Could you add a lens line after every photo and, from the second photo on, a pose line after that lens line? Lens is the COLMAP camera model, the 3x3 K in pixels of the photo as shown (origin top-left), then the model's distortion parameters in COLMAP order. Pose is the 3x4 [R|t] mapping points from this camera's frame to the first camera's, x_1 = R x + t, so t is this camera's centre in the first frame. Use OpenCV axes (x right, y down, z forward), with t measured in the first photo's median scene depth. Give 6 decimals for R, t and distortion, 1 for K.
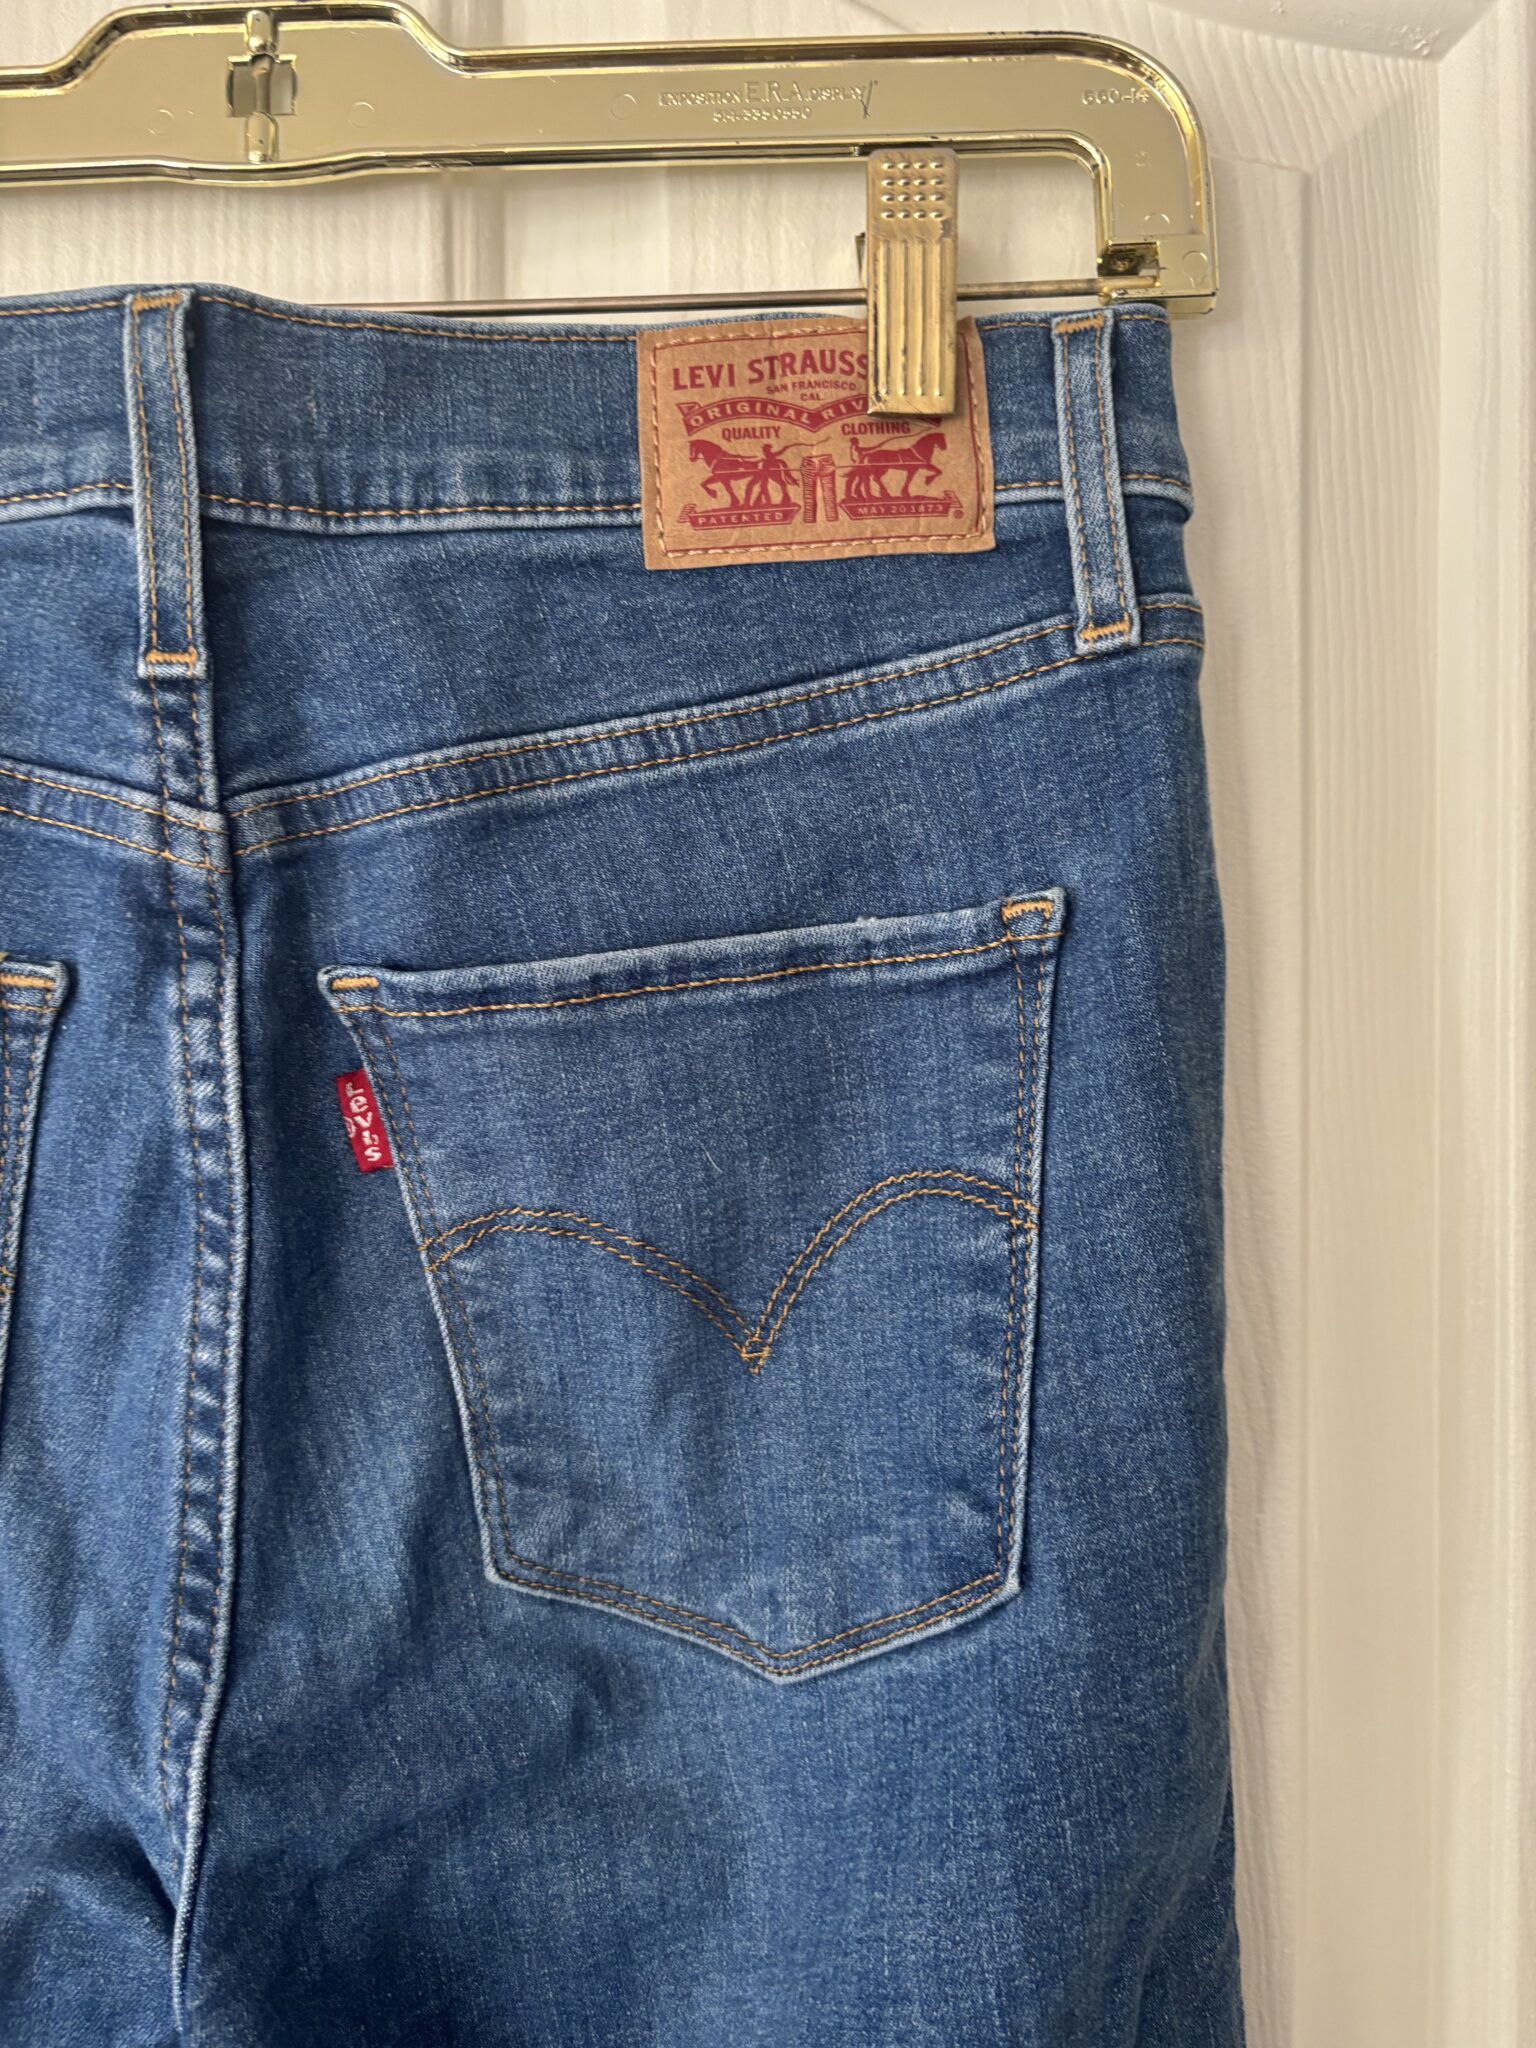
lens RADIAL K [[1519.2, 0, 768.0], [0, 1519.2, 1024.0], [0, 0, 1]] dist [-0.037969, 0.047758]
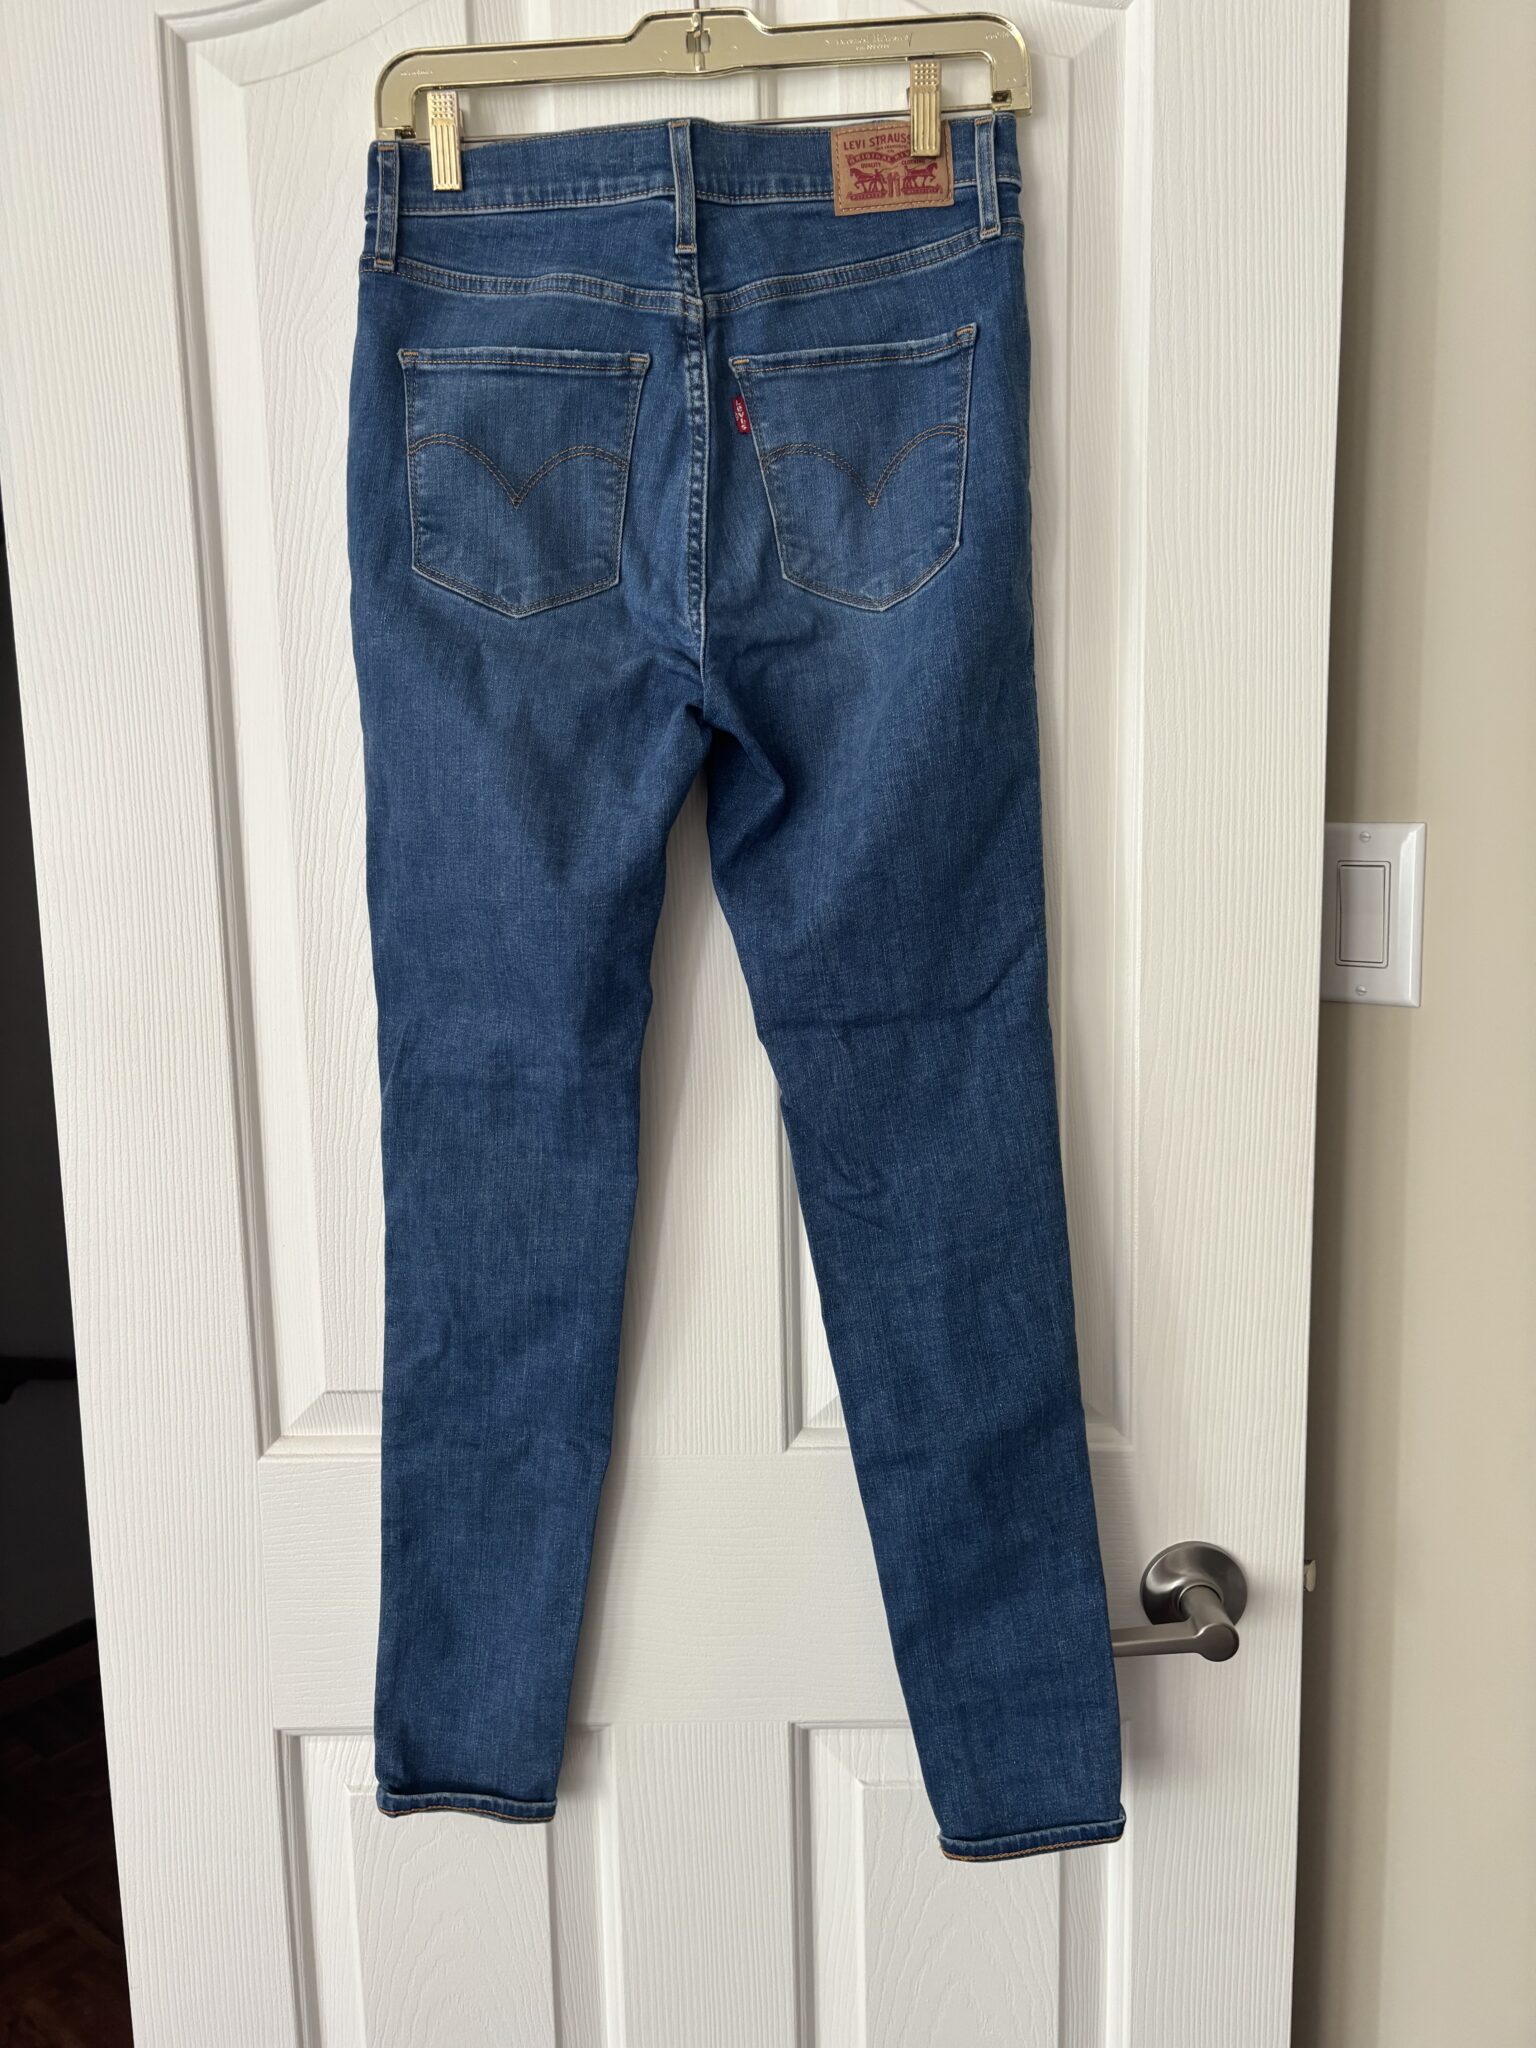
lens RADIAL K [[1519.2, 0, 768.0], [0, 1519.2, 1024.0], [0, 0, 1]] dist [-0.037969, 0.047758]
pose [[0.999111, -0.009146, -0.041151, -0.105619], [0.014418, 0.991450, 0.129690, 0.883266], [0.039613, -0.130168, 0.990700, -2.133917]]
